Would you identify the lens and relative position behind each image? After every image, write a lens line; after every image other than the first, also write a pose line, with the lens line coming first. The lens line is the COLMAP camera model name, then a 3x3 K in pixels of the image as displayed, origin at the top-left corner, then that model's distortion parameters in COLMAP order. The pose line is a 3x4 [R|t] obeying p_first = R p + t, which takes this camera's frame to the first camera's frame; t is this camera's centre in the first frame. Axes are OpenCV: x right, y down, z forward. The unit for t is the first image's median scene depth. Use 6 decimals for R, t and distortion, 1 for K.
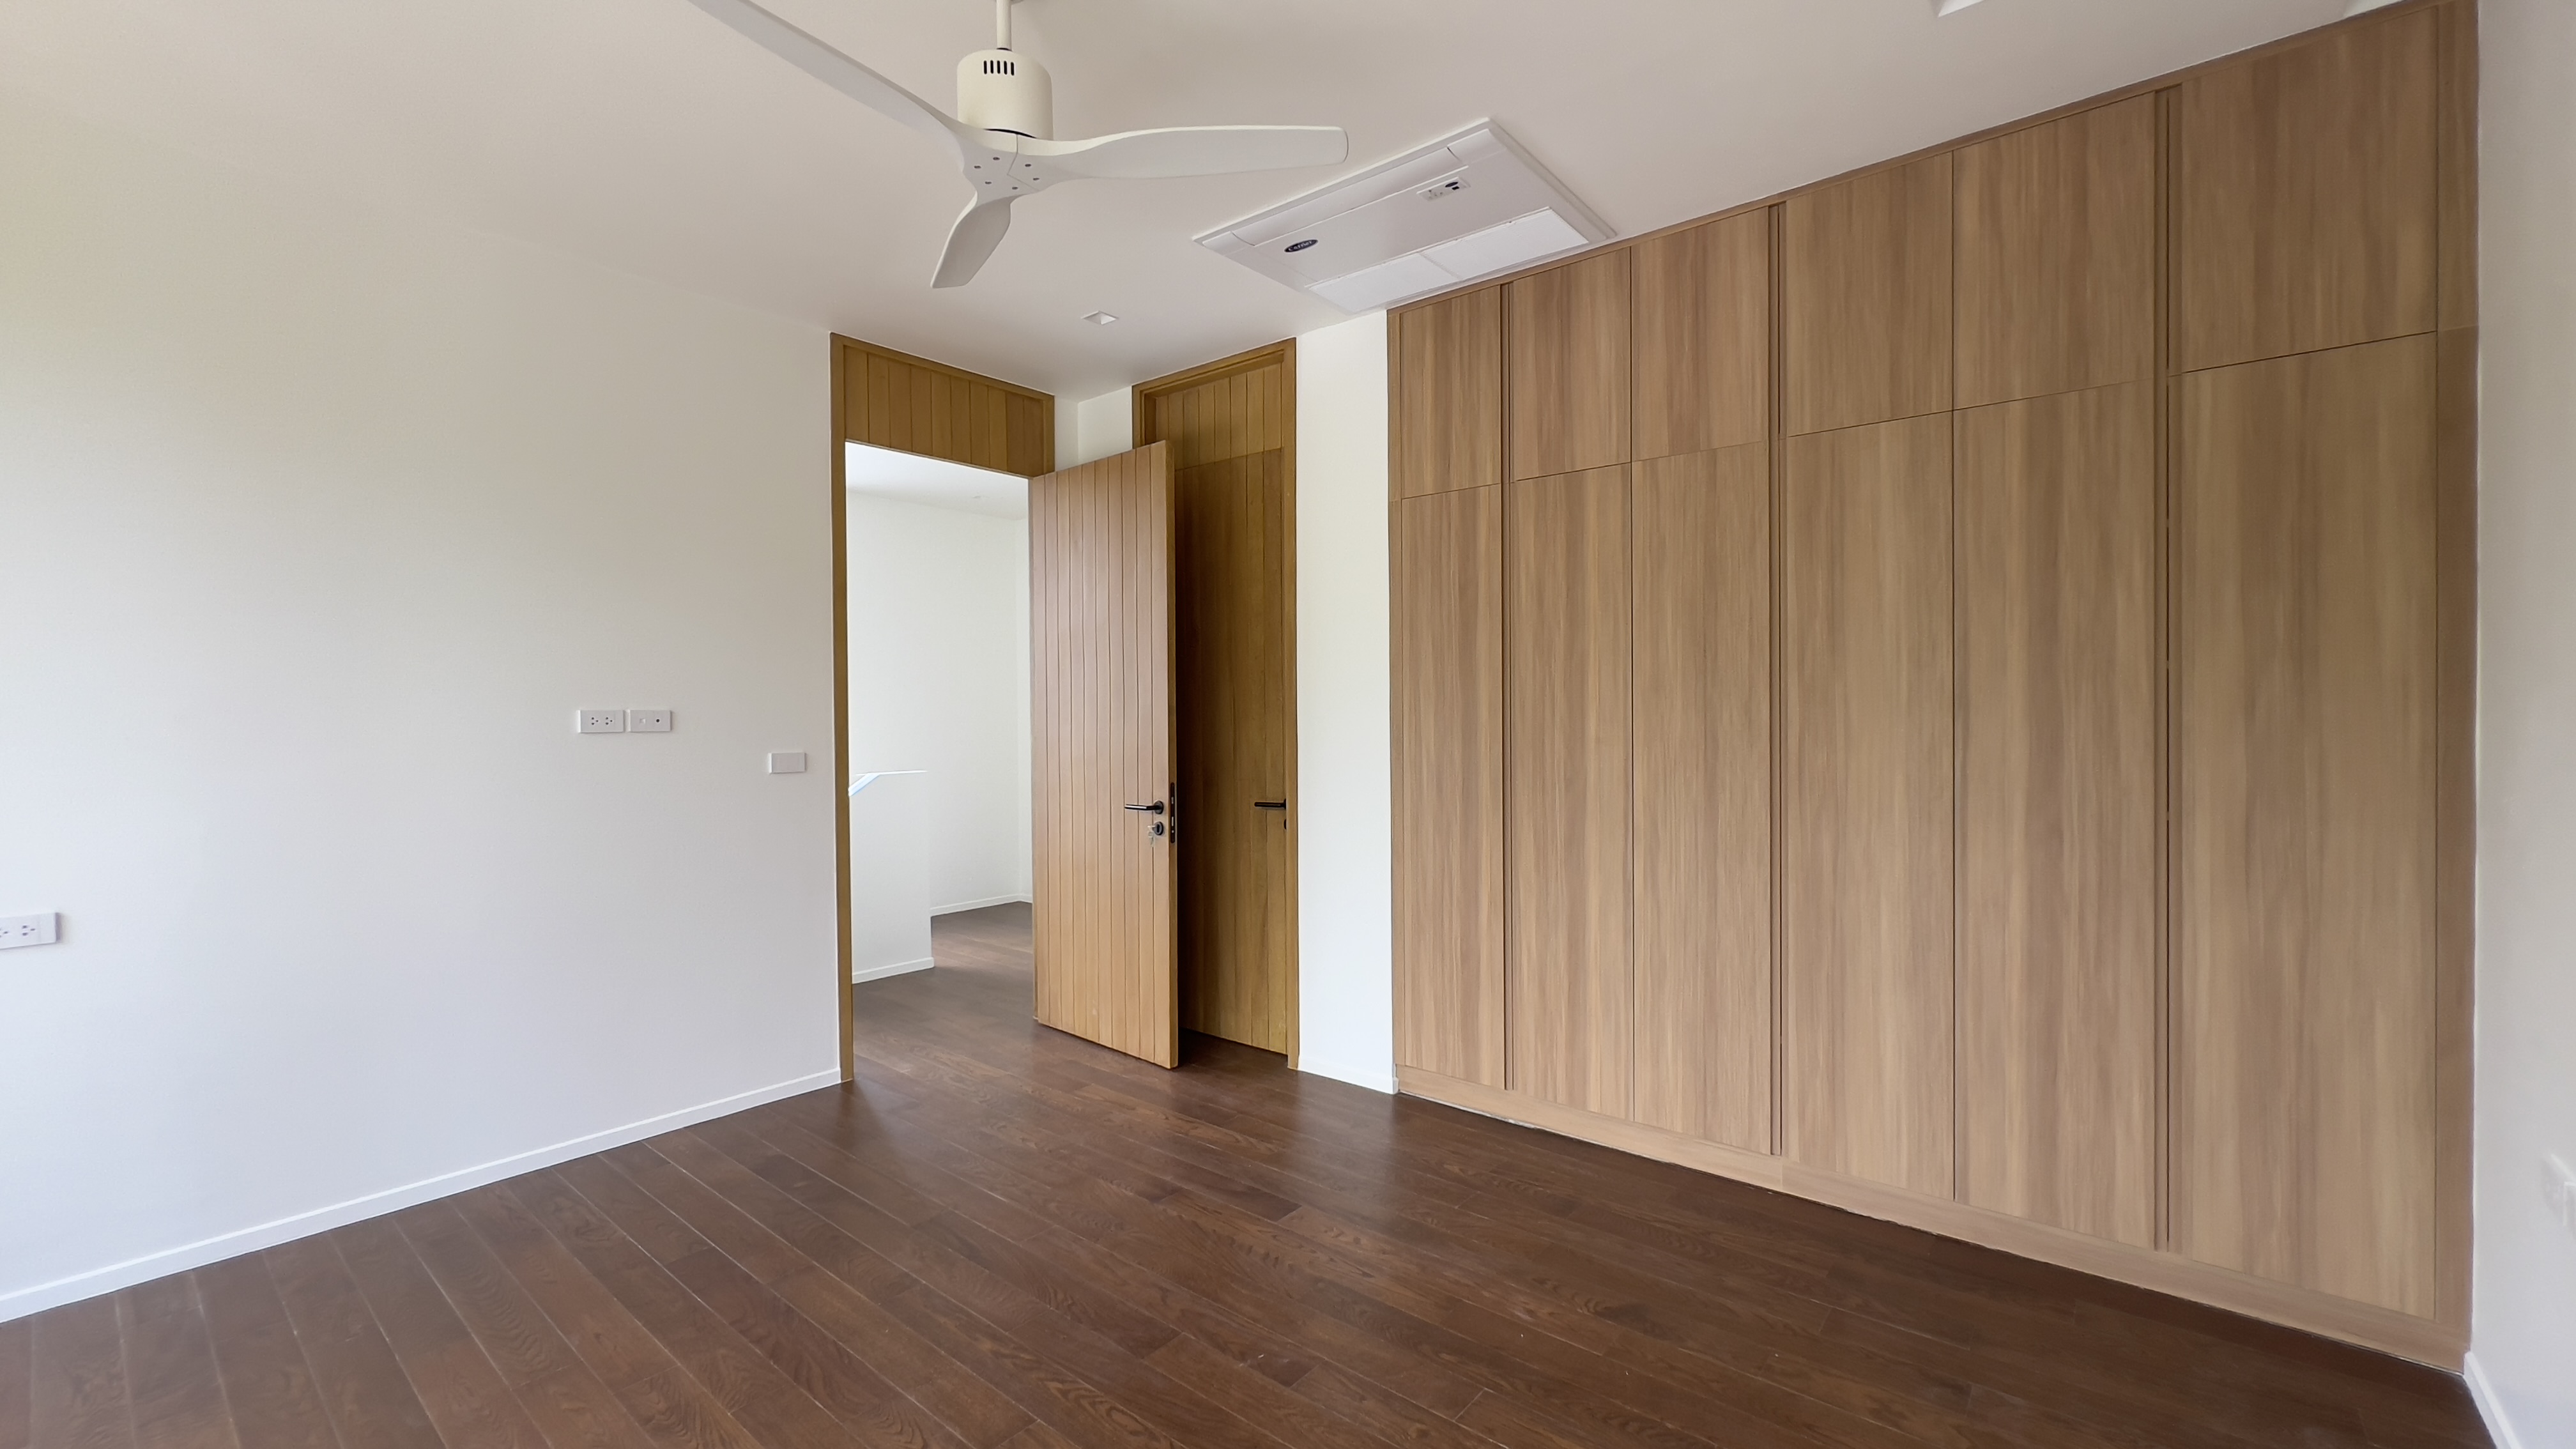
lens RADIAL K [[1041.4, 0, 1288.0], [0, 1041.4, 724.5], [0, 0, 1]] dist [0.000596, 0.000069]
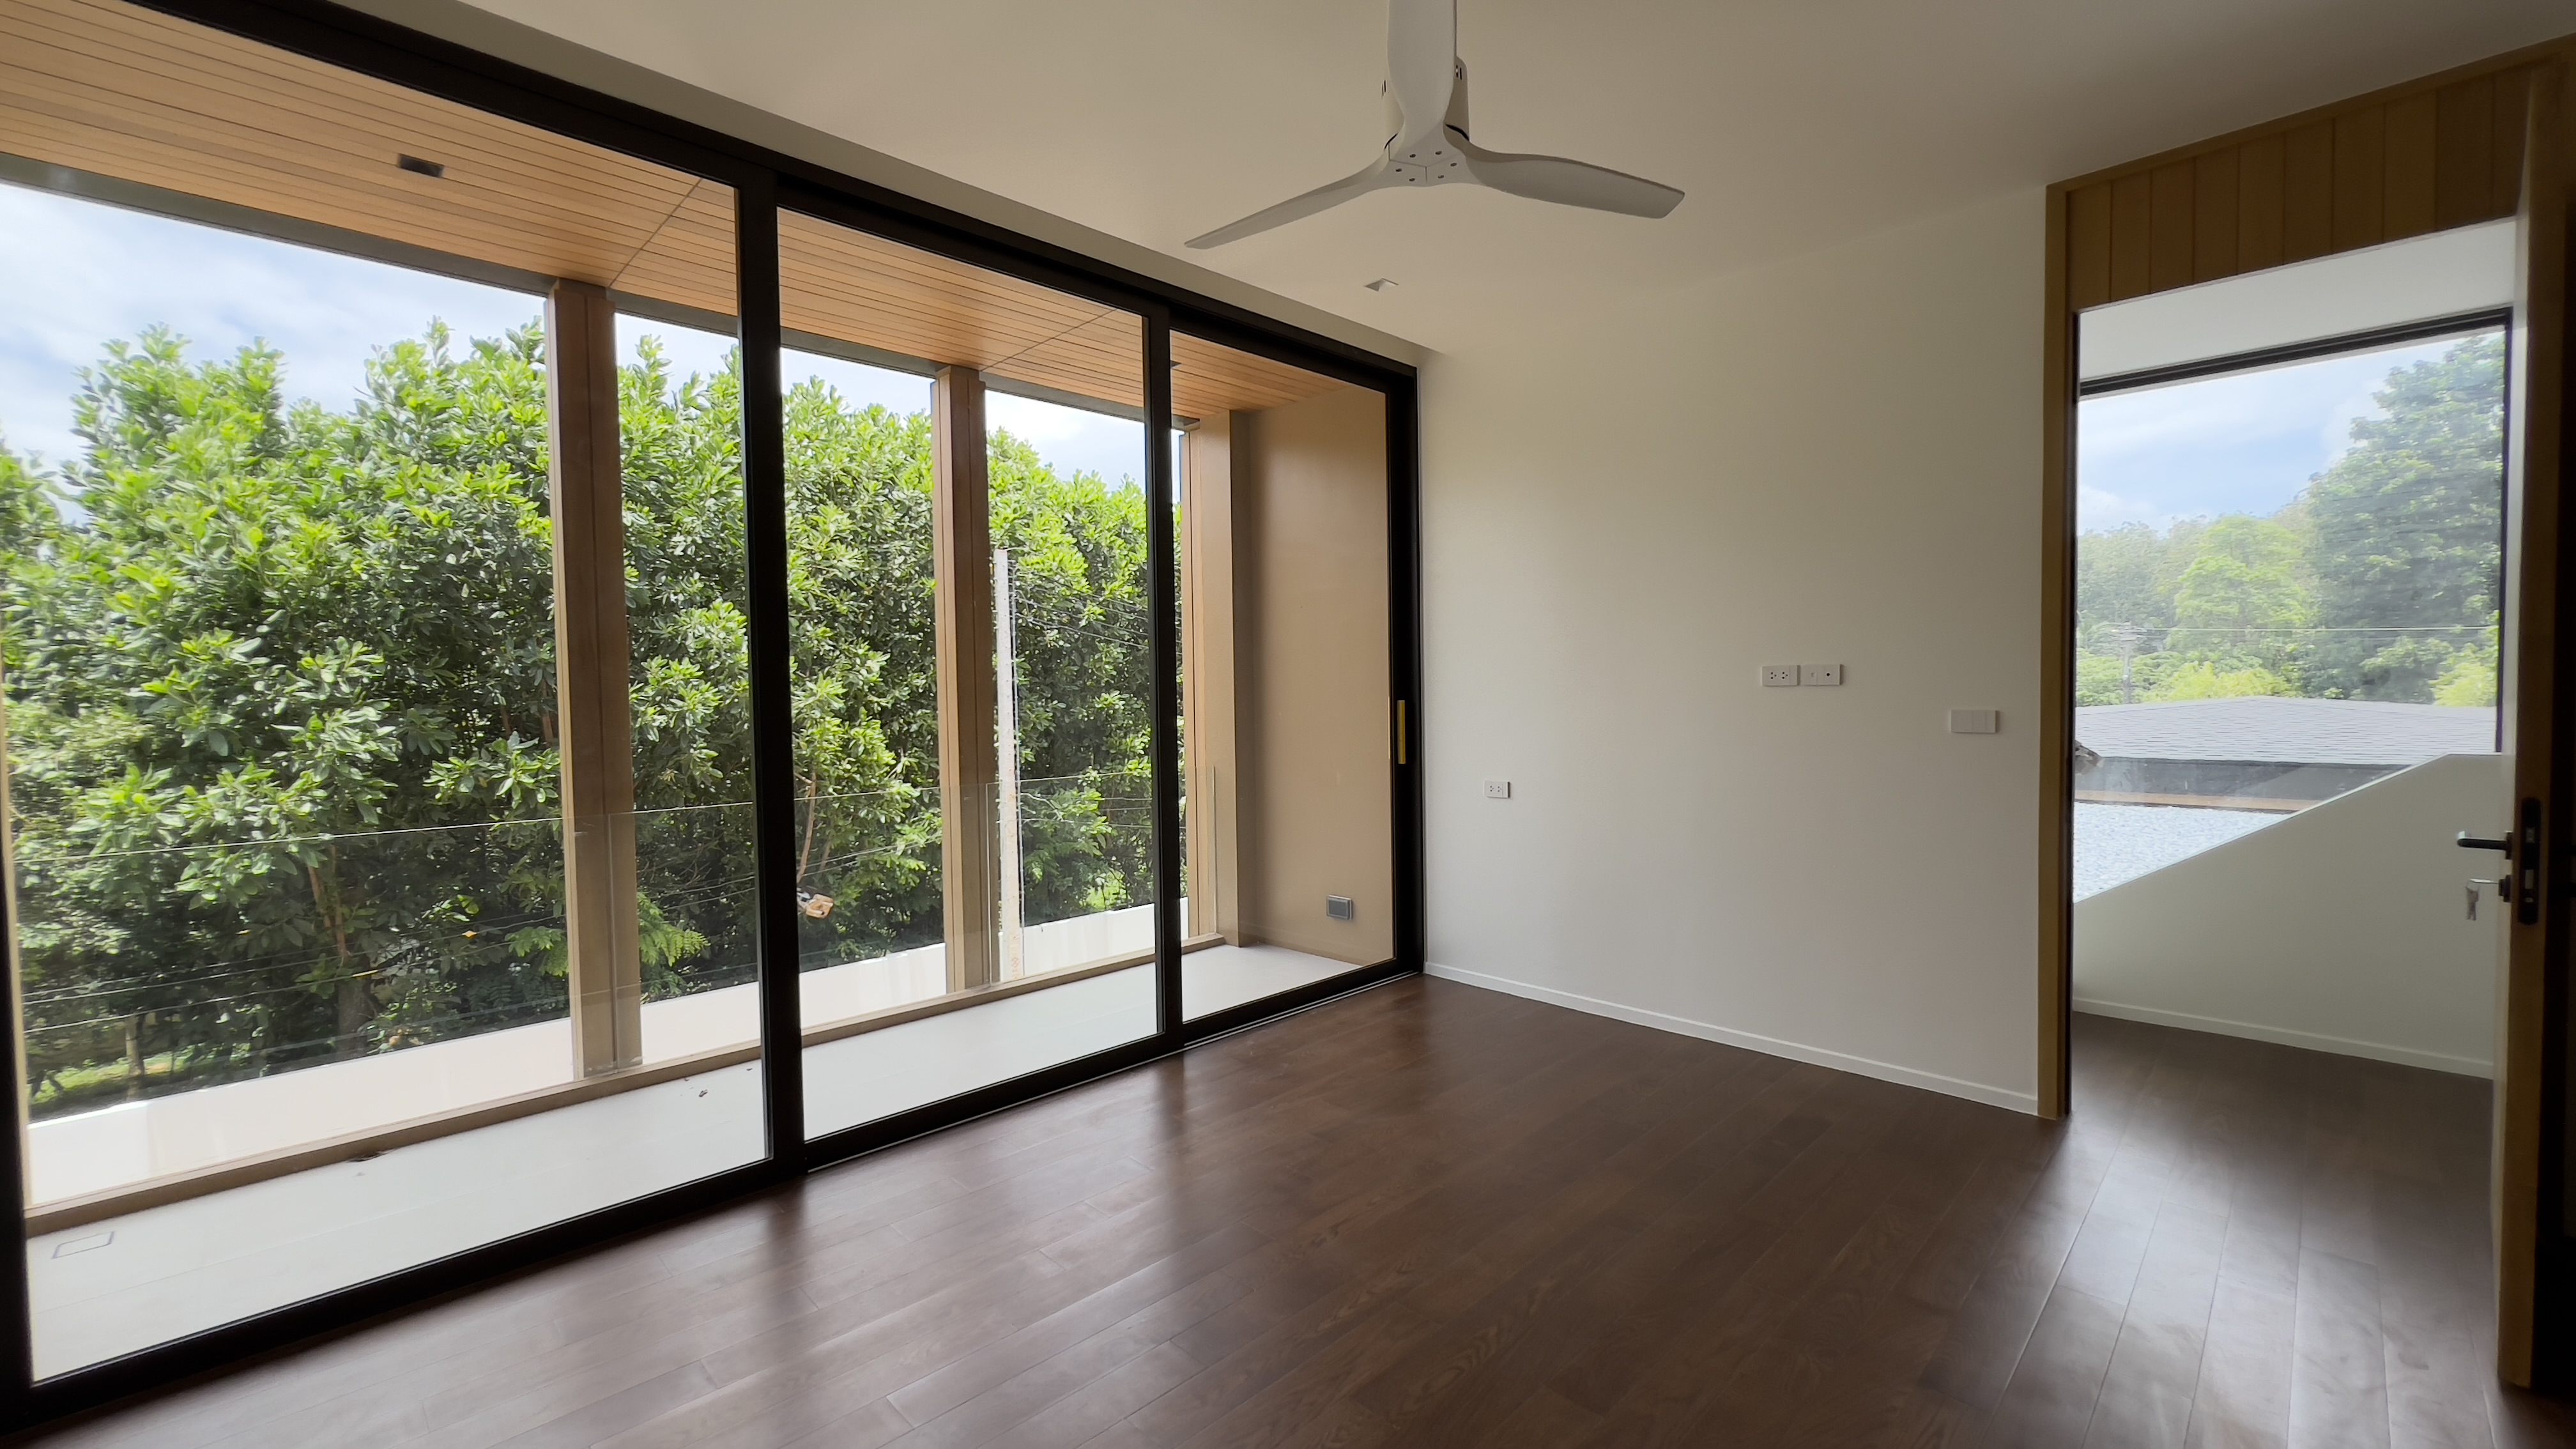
lens RADIAL K [[1041.4, 0, 1288.0], [0, 1041.4, 724.5], [0, 0, 1]] dist [0.000596, 0.000069]
pose [[-0.086627, 0.043137, -0.995306, 0.490450], [0.002736, 0.999069, 0.043062, -0.000120], [0.996237, 0.001007, -0.086664, 0.561412]]
